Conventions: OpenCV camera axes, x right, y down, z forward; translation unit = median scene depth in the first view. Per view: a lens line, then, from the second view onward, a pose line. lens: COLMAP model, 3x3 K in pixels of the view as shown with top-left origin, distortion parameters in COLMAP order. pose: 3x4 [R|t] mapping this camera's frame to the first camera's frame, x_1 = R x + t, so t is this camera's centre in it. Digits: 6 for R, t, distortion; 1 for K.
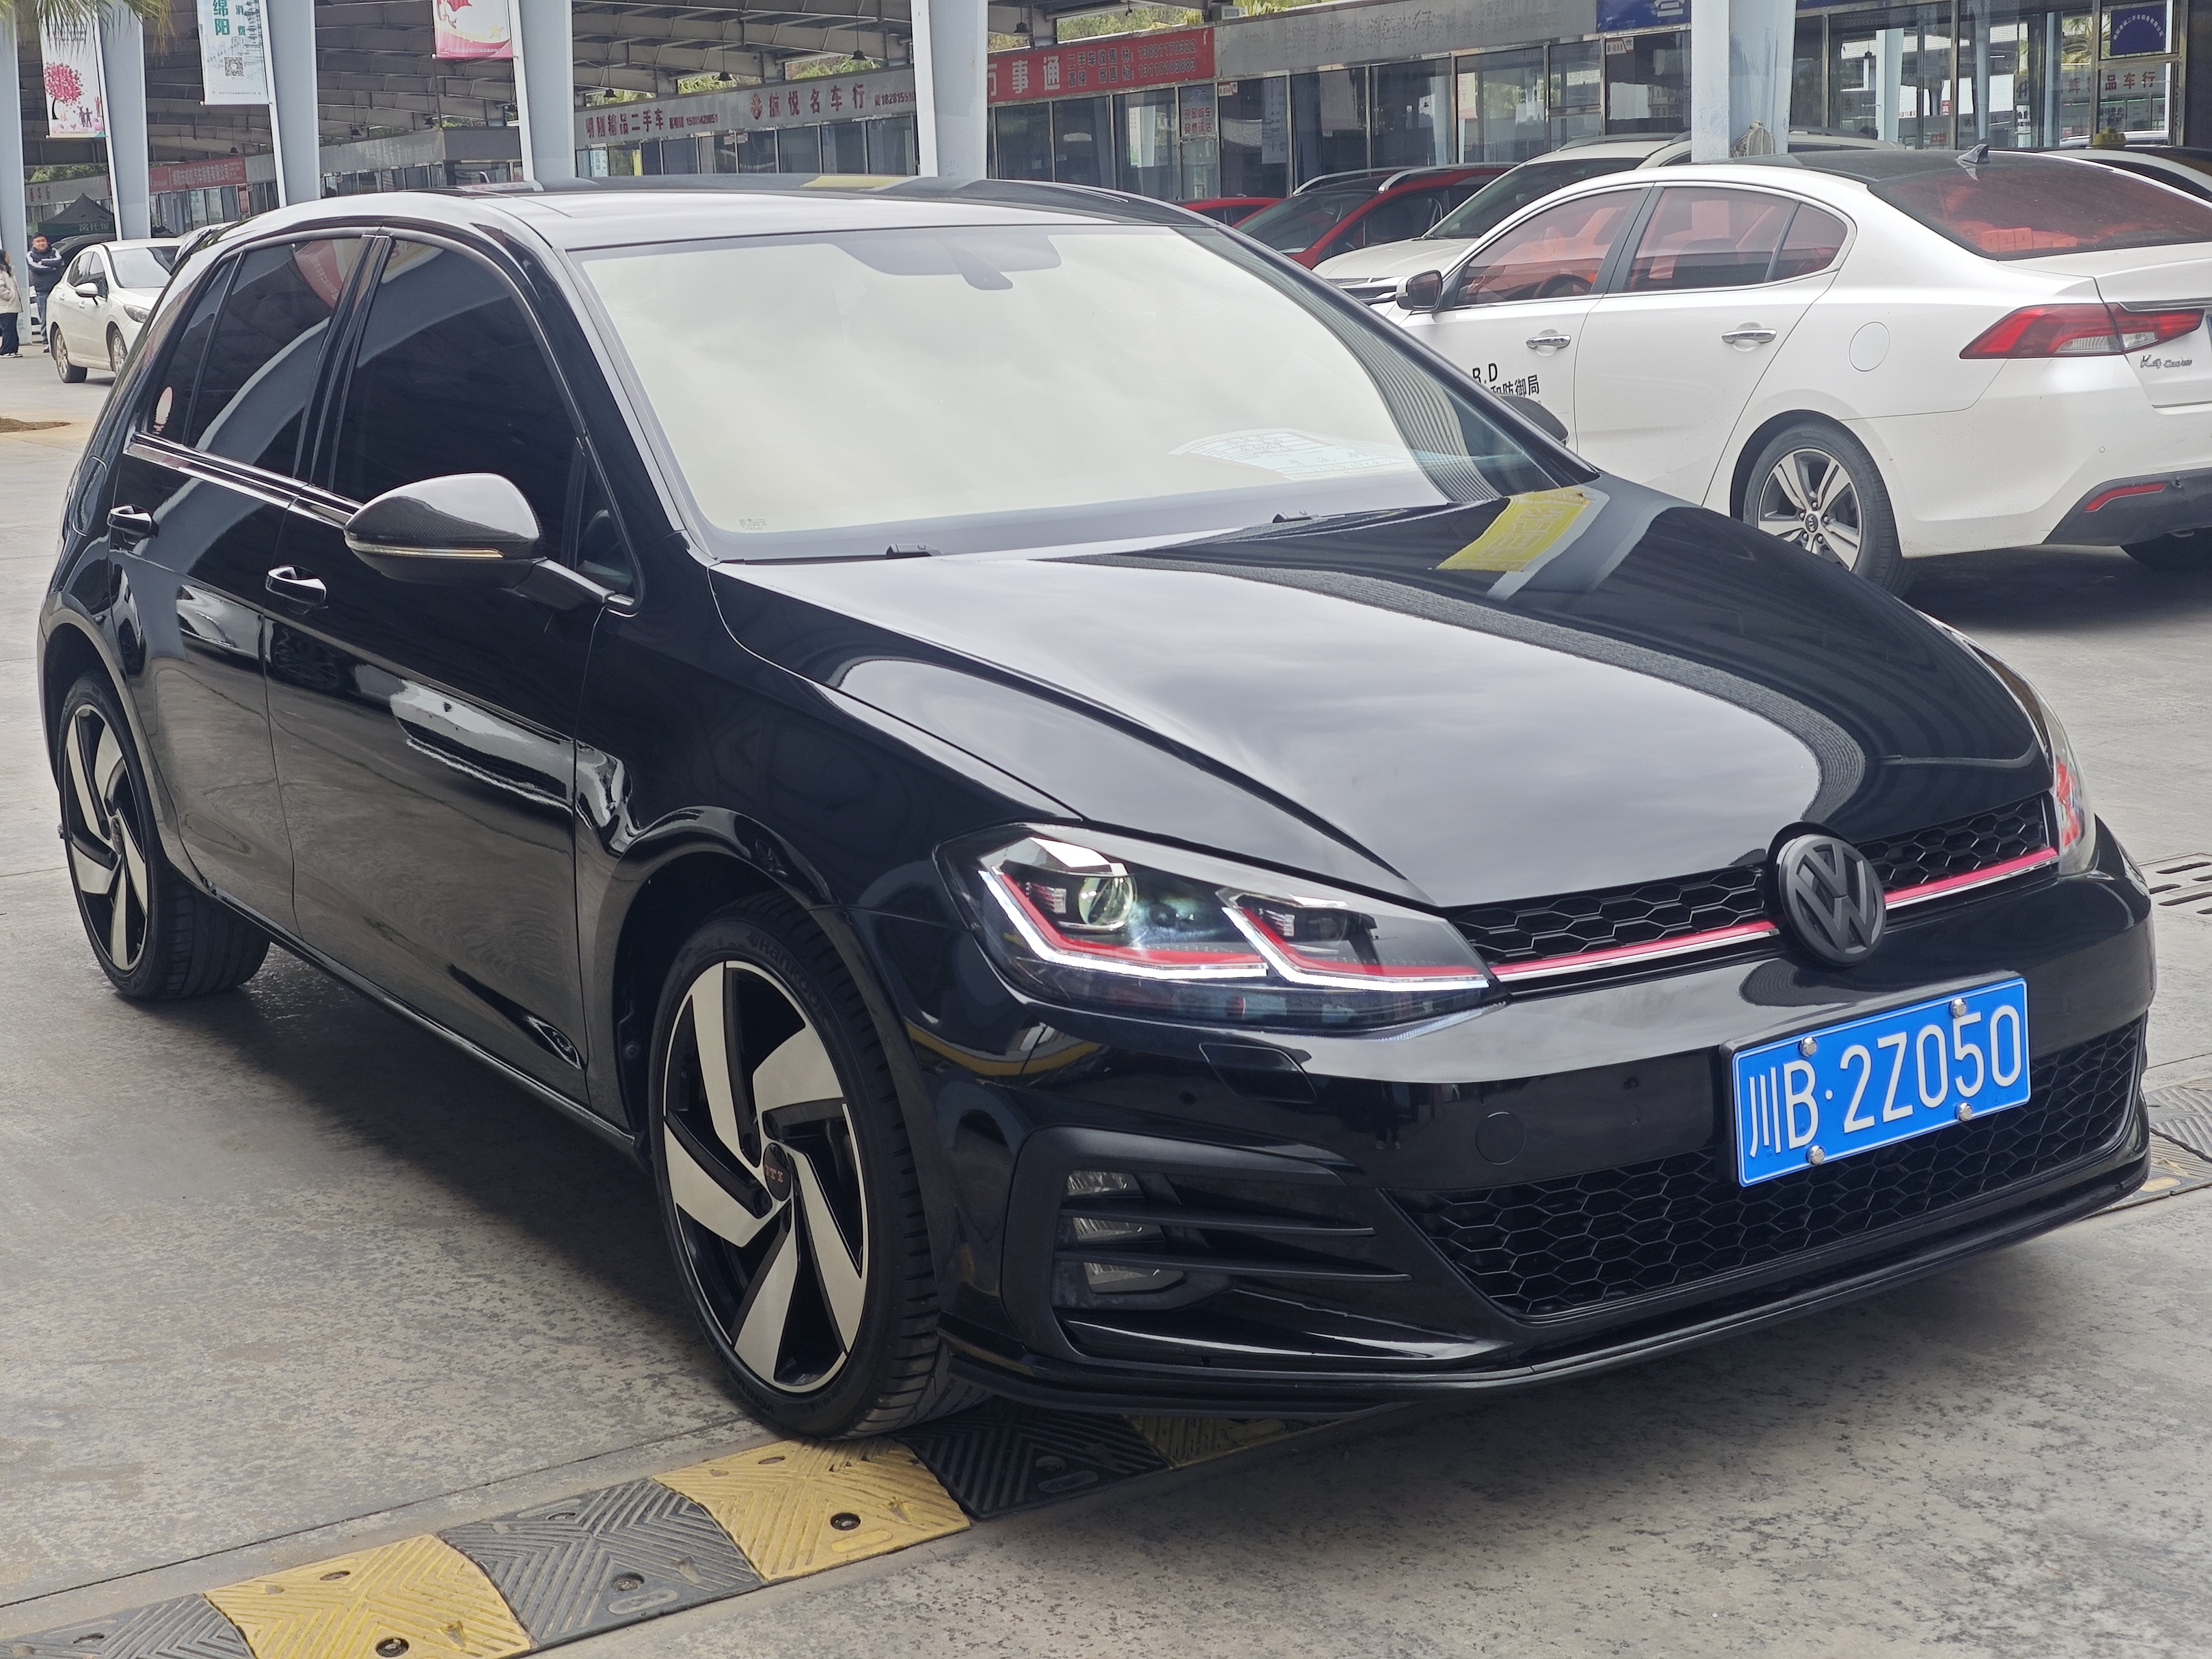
lens RADIAL K [[2989.7, 0, 1106.0], [0, 2989.7, 829.5], [0, 0, 1]] dist [0.008009, 0.002760]
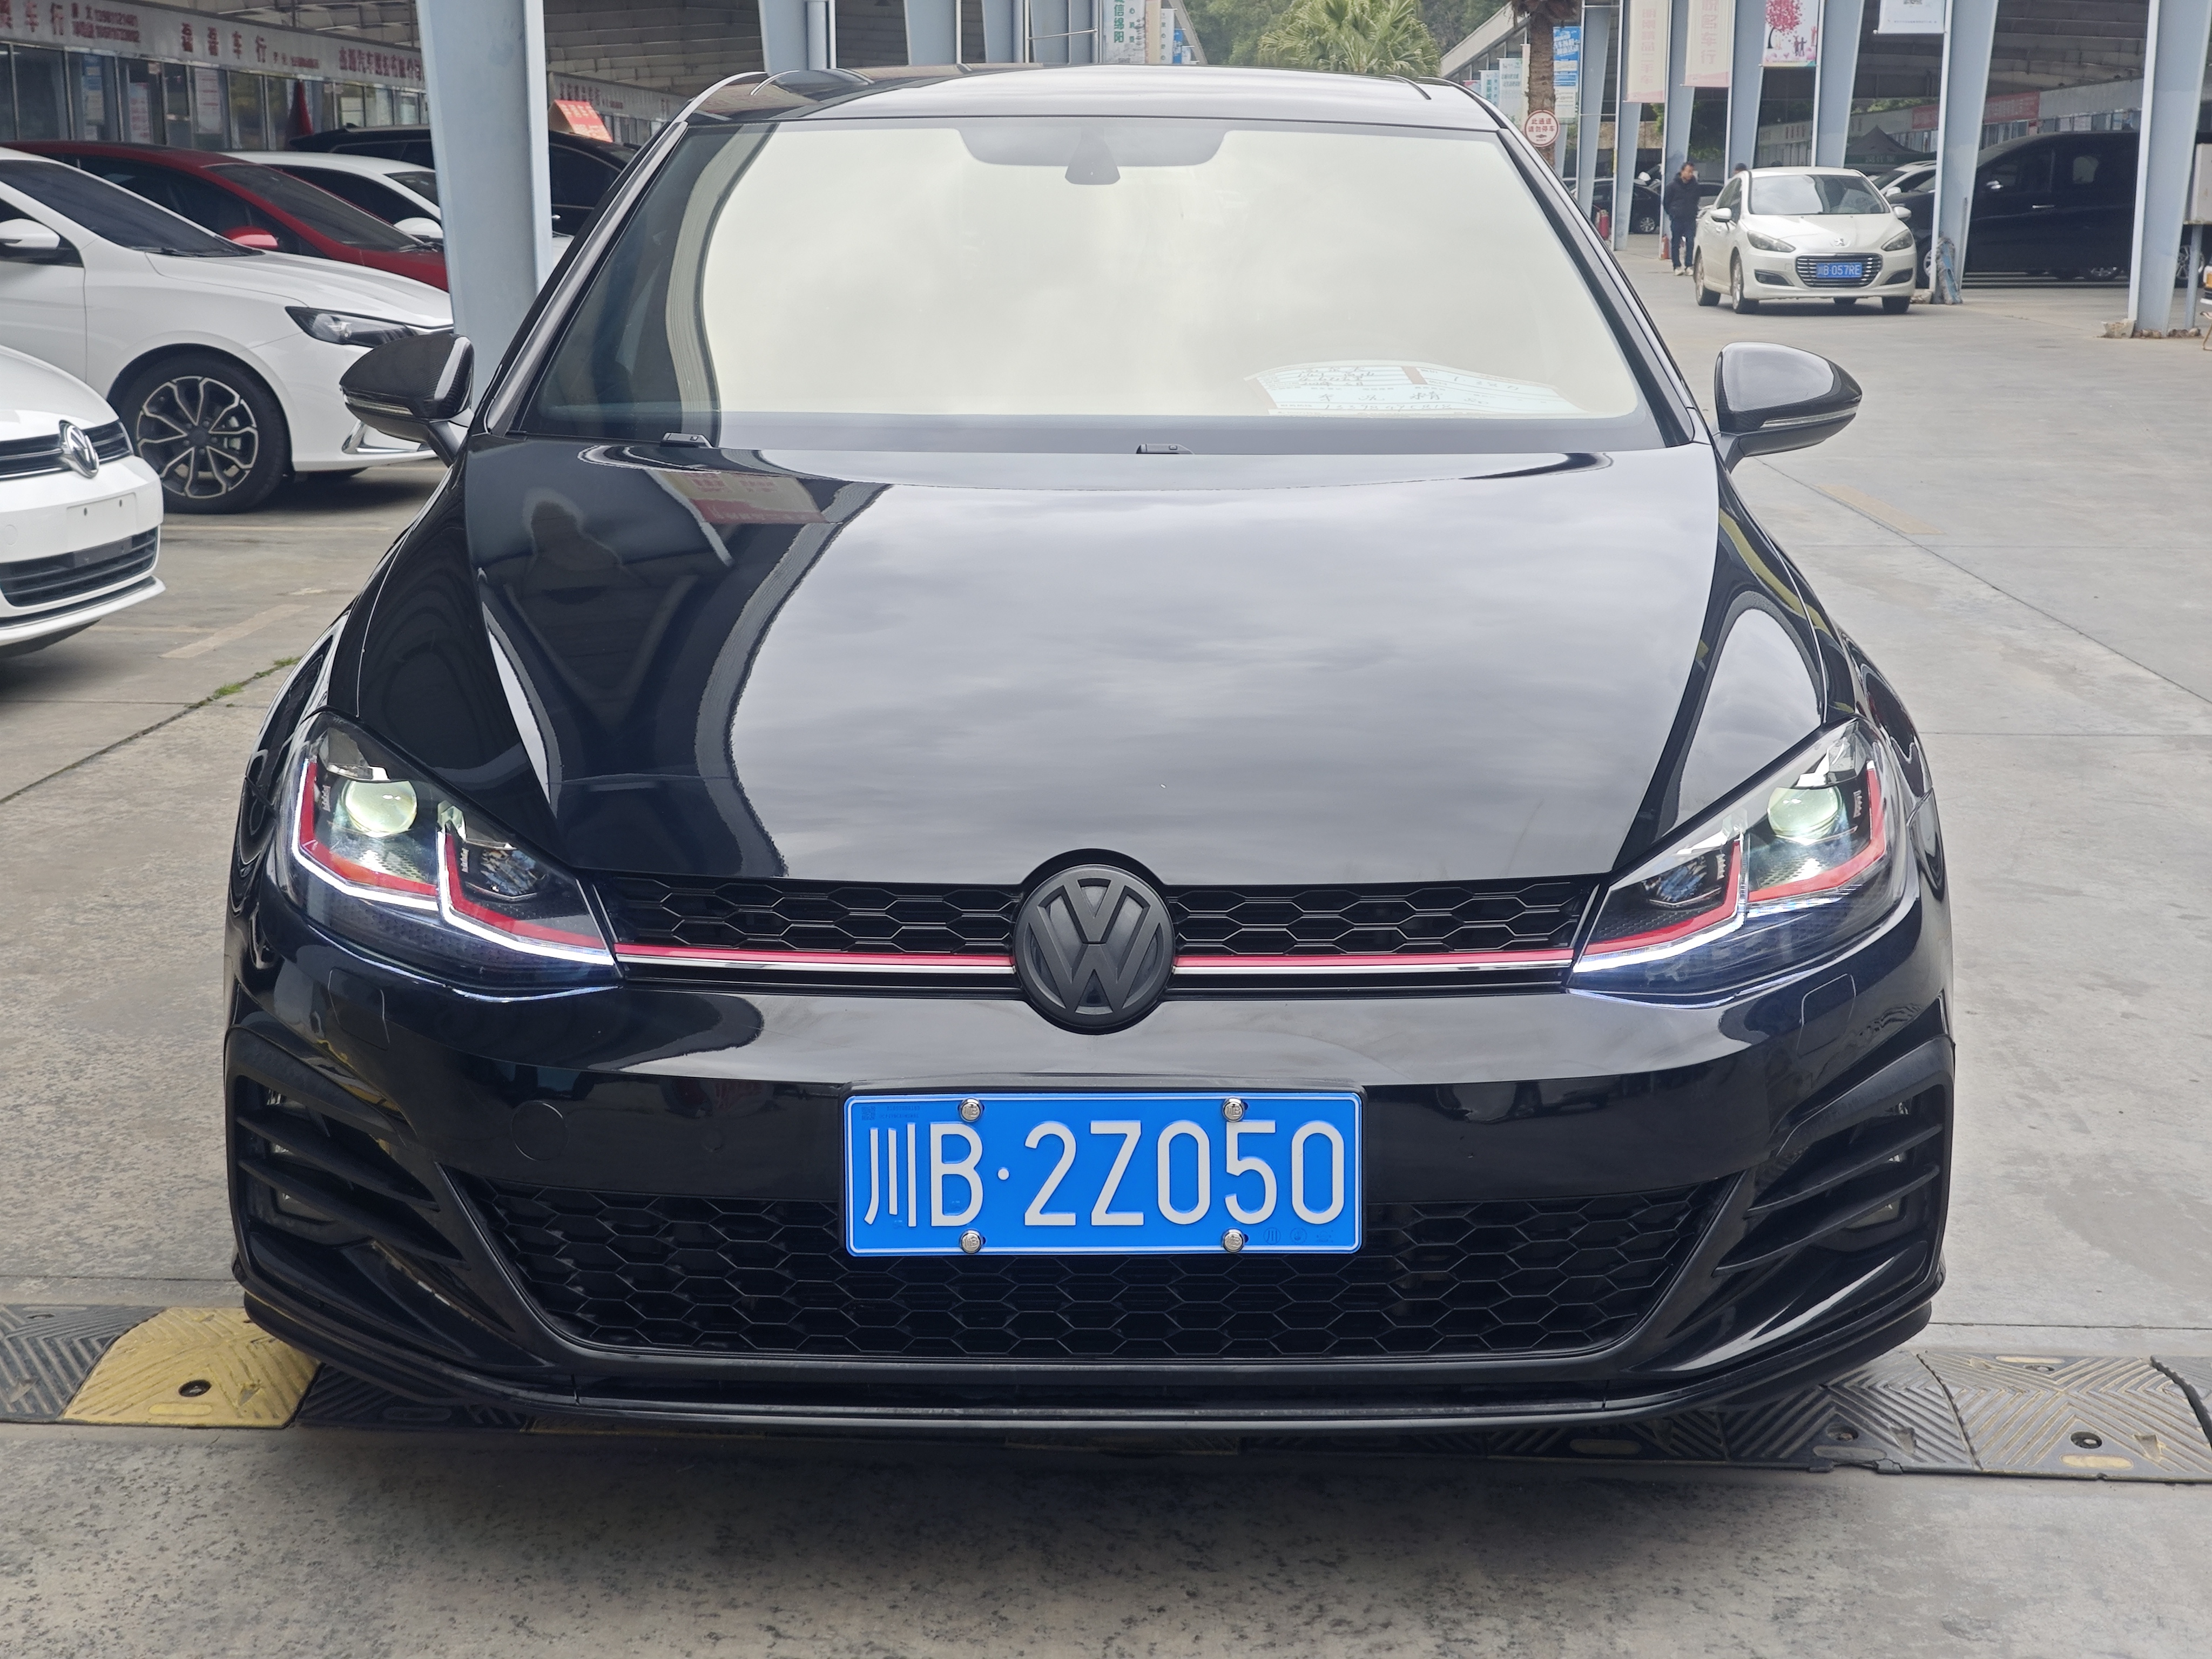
lens RADIAL K [[2948.0, 0, 1106.0], [0, 2948.0, 829.5], [0, 0, 1]] dist [0.201495, -0.677434]
pose [[0.828985, 0.152809, -0.537990, 0.675995], [-0.141883, 0.987941, 0.061985, -0.058909], [0.540974, 0.024947, 0.840669, 0.318913]]
